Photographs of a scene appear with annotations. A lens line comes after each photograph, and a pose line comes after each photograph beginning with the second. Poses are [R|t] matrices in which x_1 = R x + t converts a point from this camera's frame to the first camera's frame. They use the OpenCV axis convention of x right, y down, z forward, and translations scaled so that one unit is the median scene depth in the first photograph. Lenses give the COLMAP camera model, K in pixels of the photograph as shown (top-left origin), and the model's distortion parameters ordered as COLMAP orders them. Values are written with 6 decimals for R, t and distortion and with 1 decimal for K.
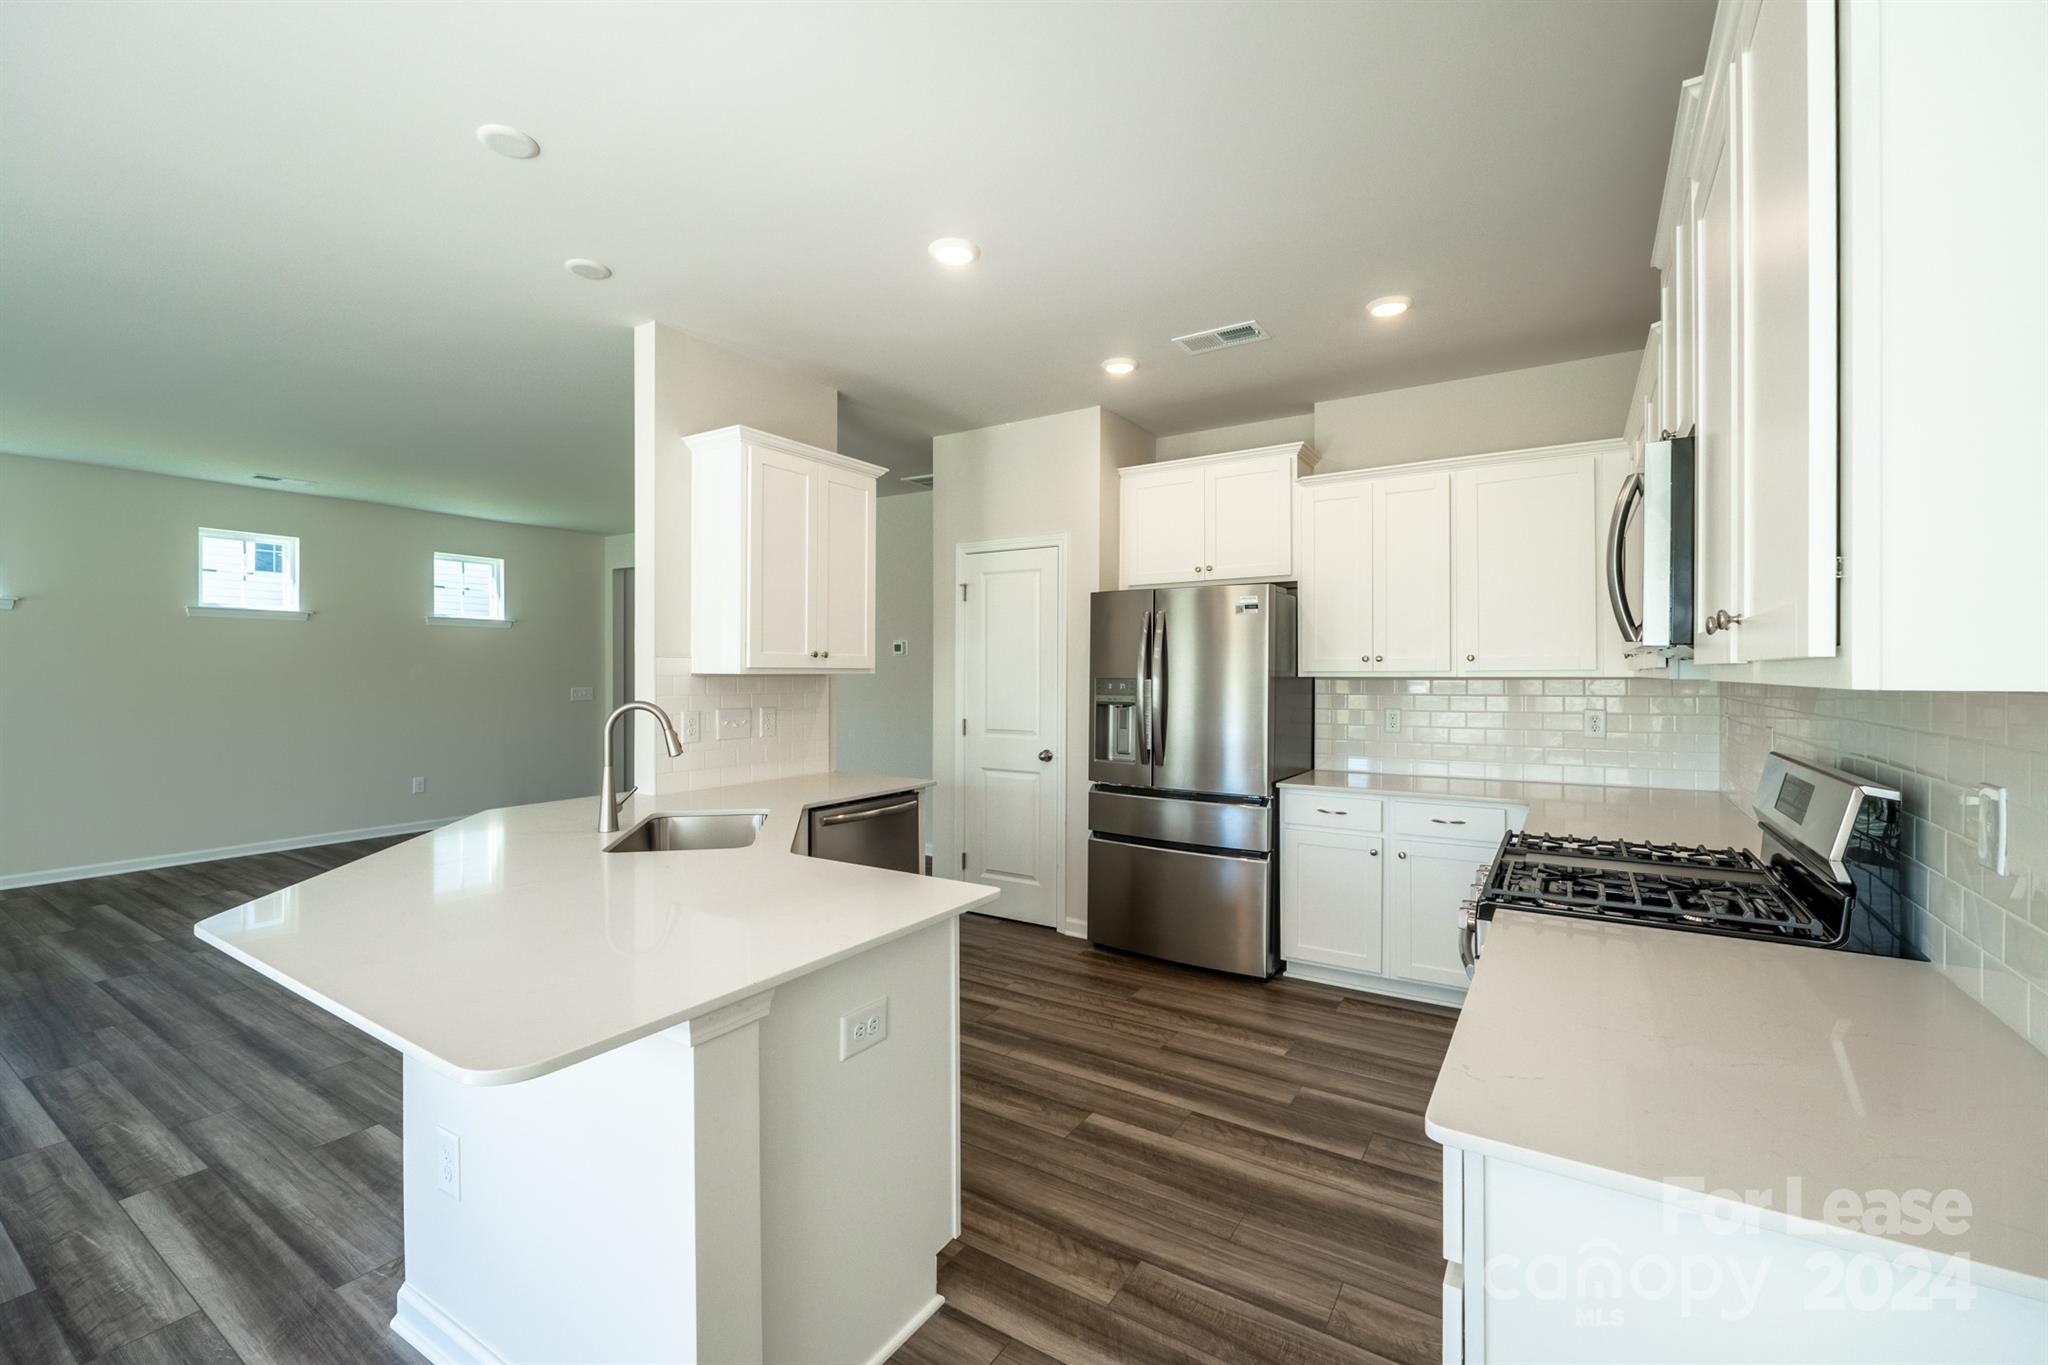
lens RADIAL K [[857.8, 0, 1028.6], [0, 857.8, 684.2], [0, 0, 1]] dist [-0.005620, -0.000319]
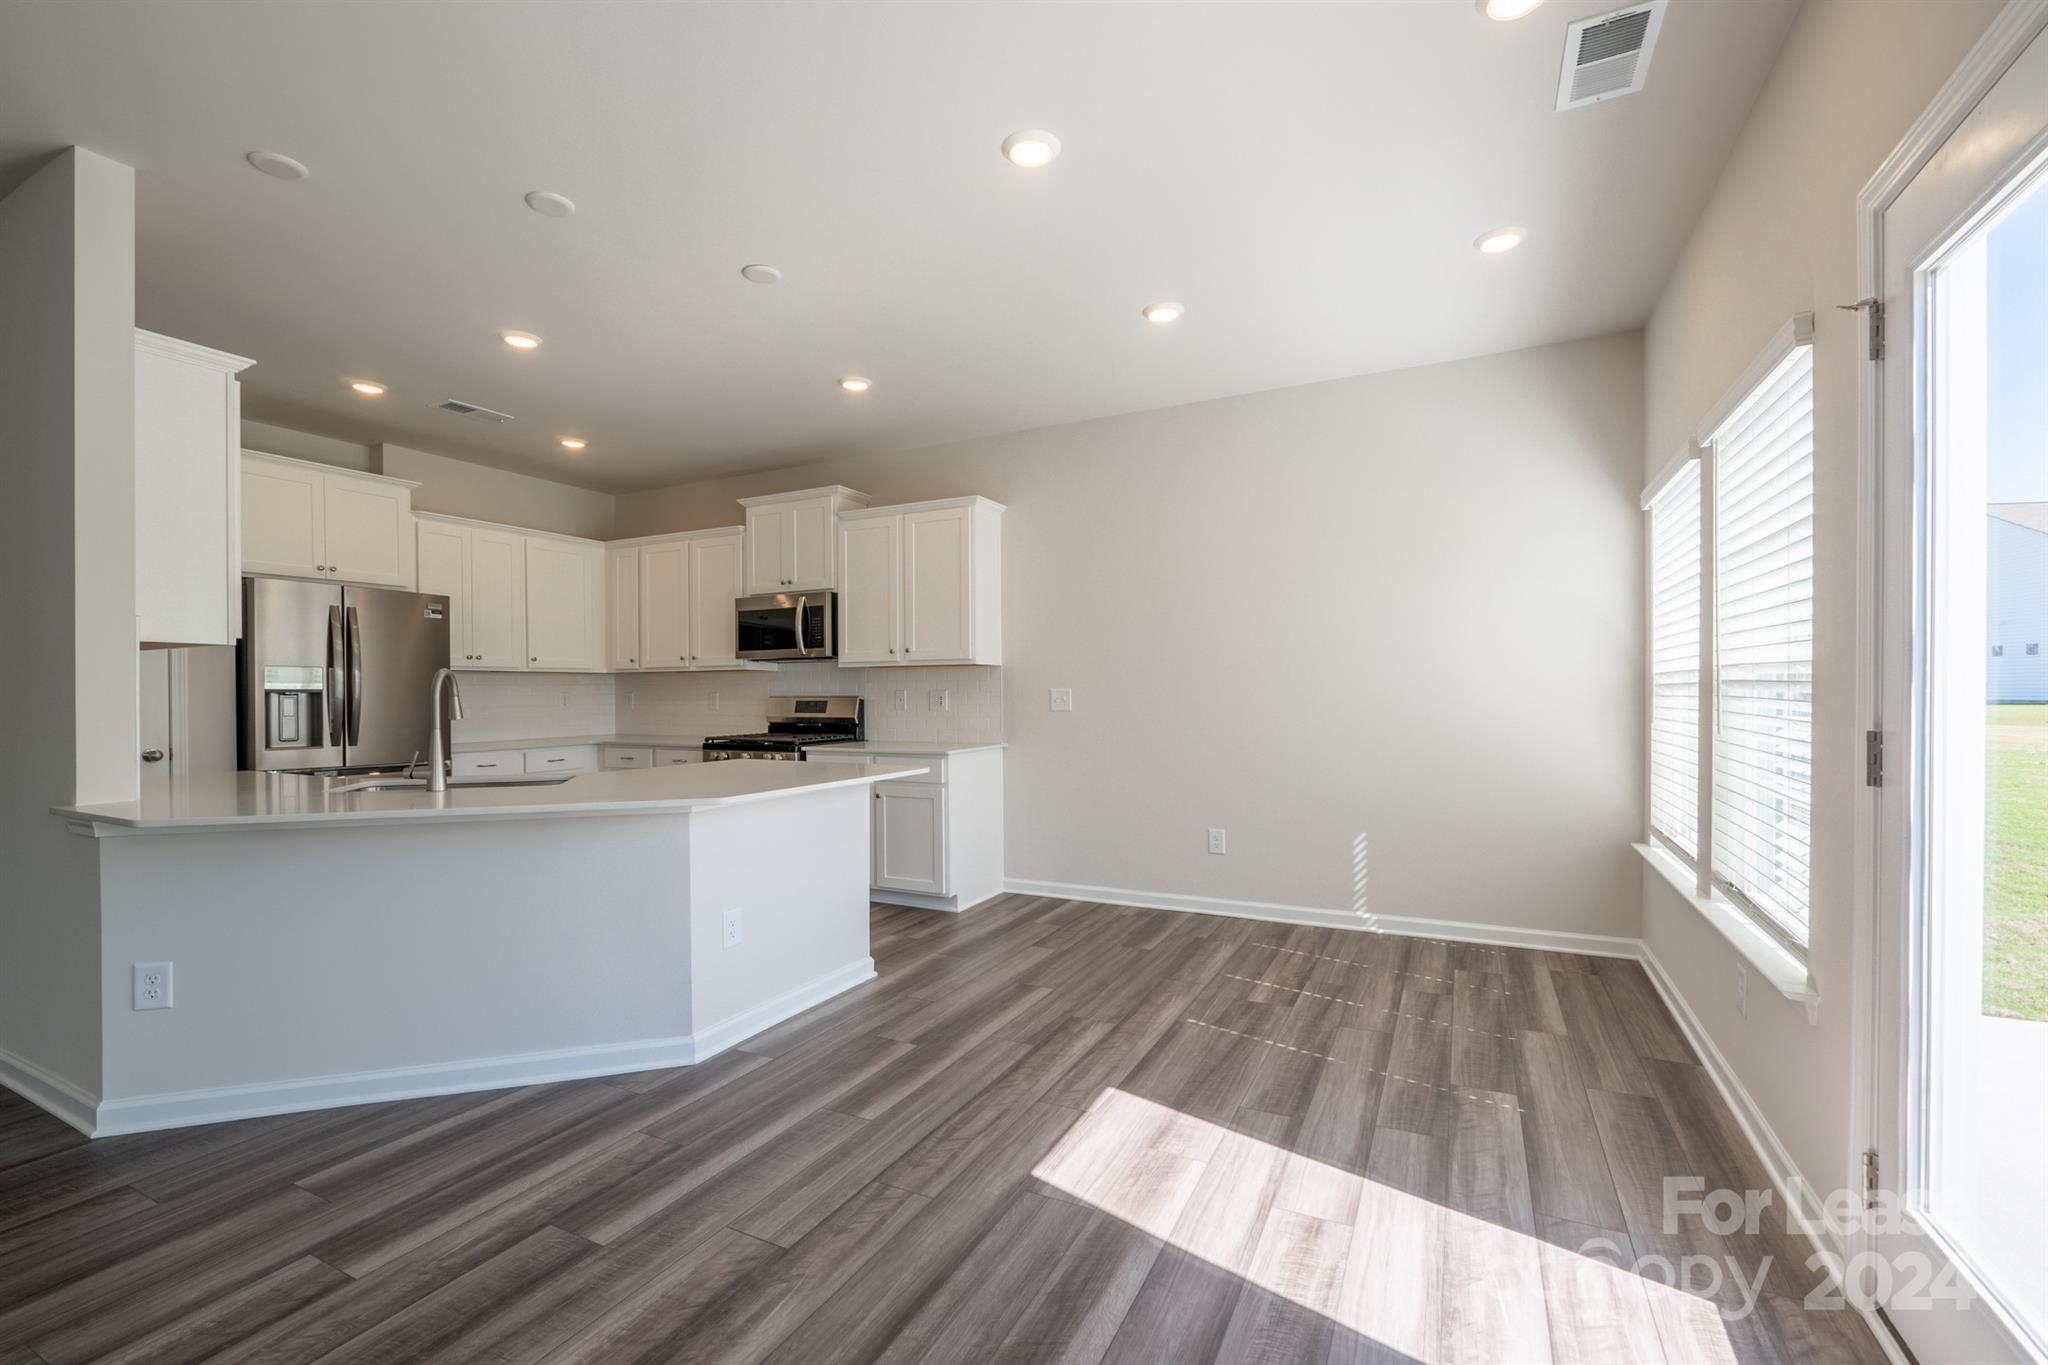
lens RADIAL K [[857.8, 0, 1018.7], [0, 857.8, 696.9], [0, 0, 1]] dist [-0.005620, -0.000319]
pose [[-0.094658, -0.008879, 0.995470, -1.712481], [0.015875, 0.999820, 0.010427, 0.056577], [-0.995383, 0.016790, -0.094500, 0.400023]]
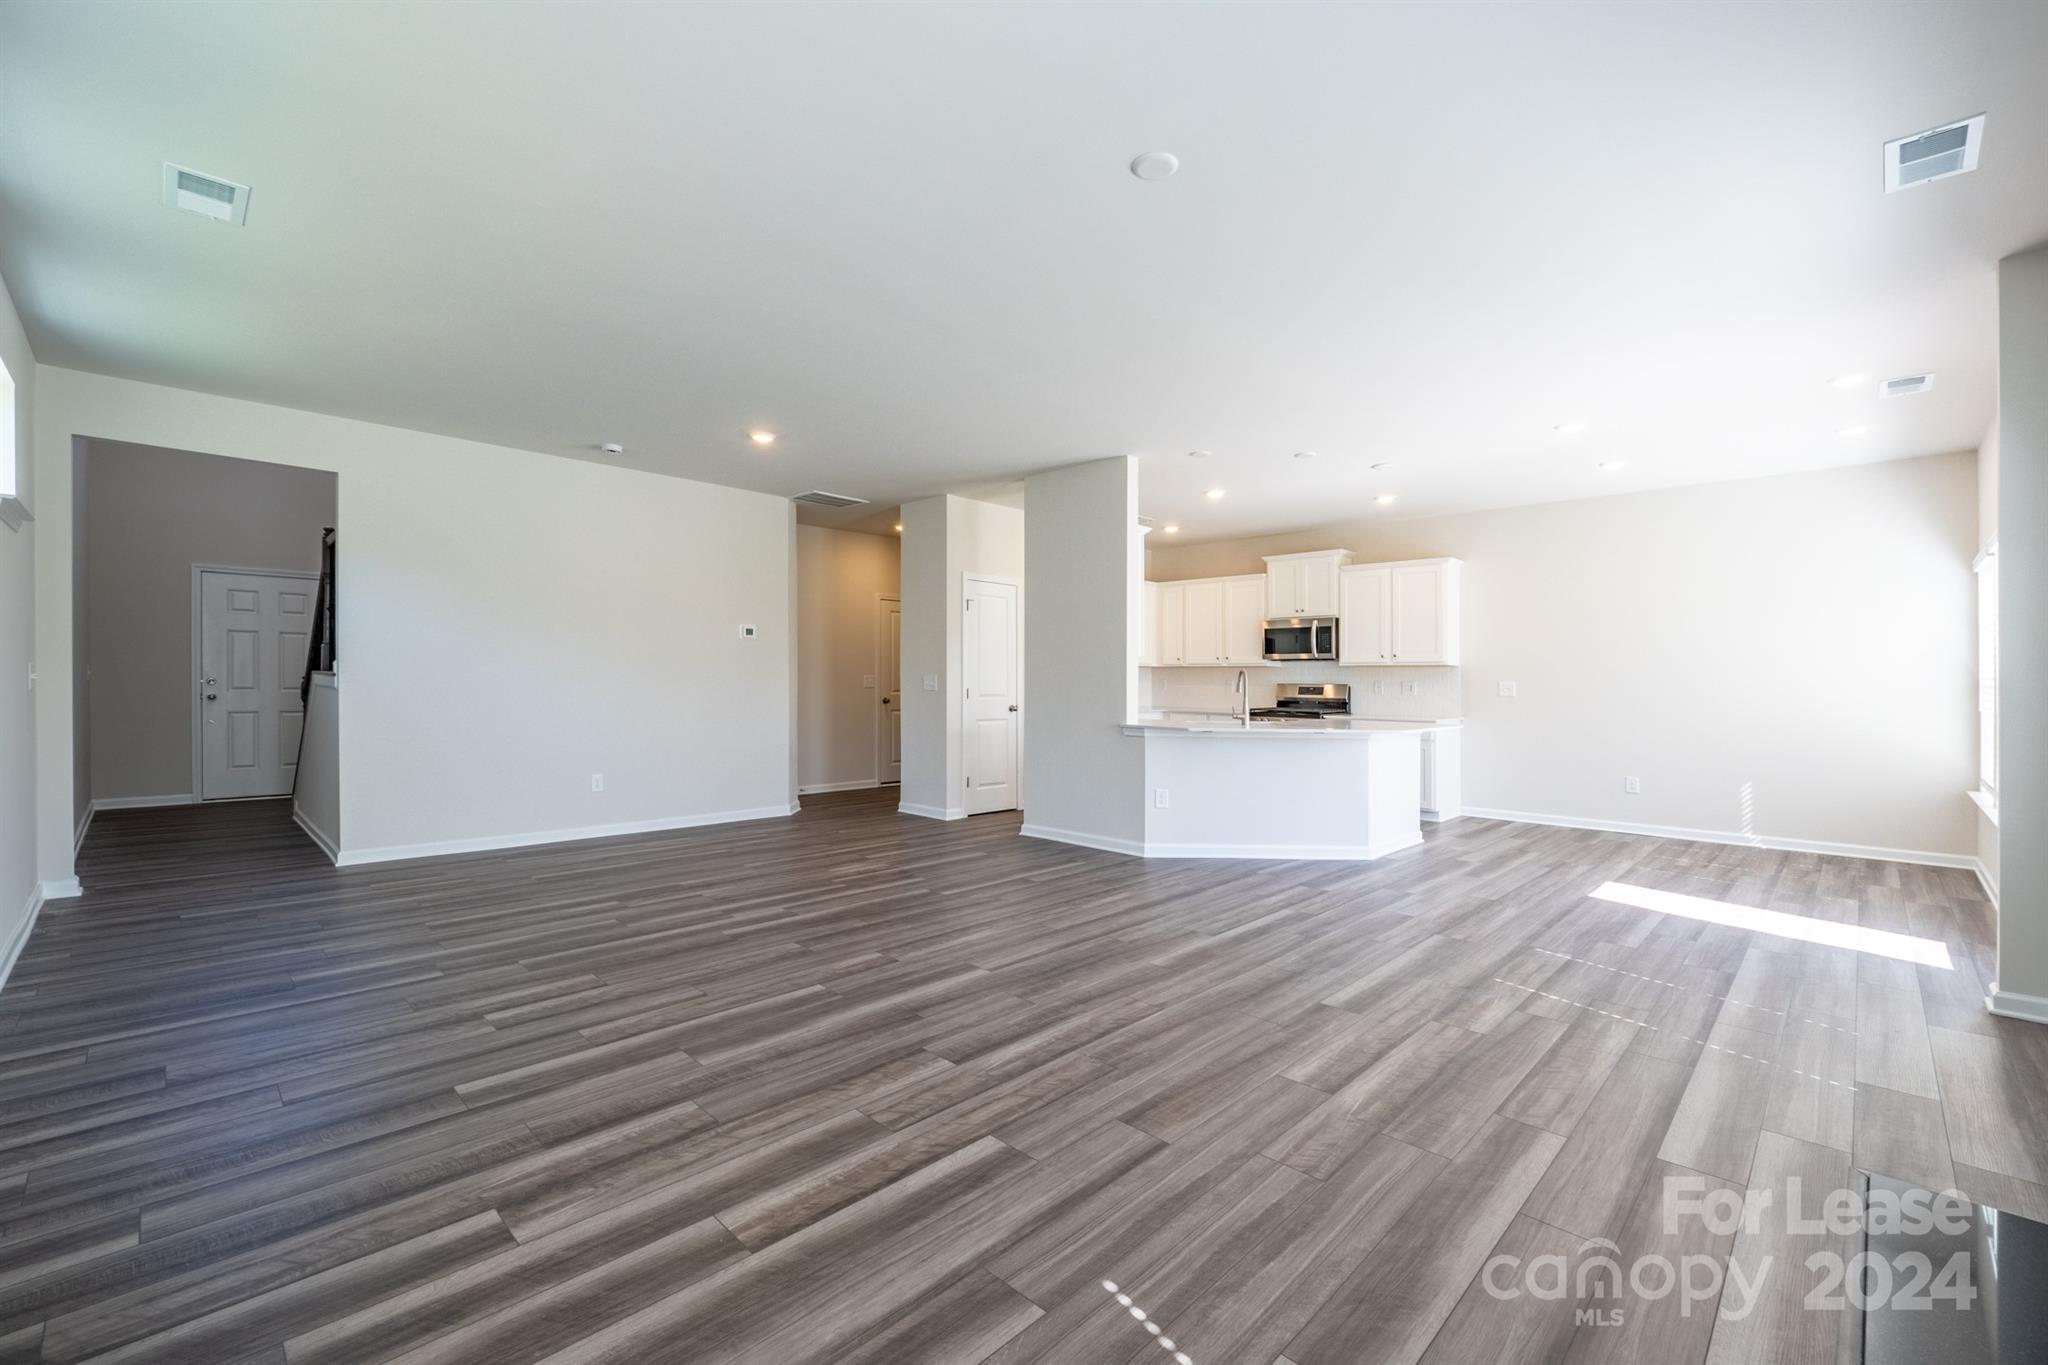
lens RADIAL K [[857.8, 0, 1018.5], [0, 857.8, 657.0], [0, 0, 1]] dist [-0.005620, -0.000319]
pose [[0.209526, 0.024416, 0.977498, -3.087263], [0.000751, 0.999684, -0.025131, 0.046786], [-0.977803, 0.005999, 0.209442, 1.185233]]
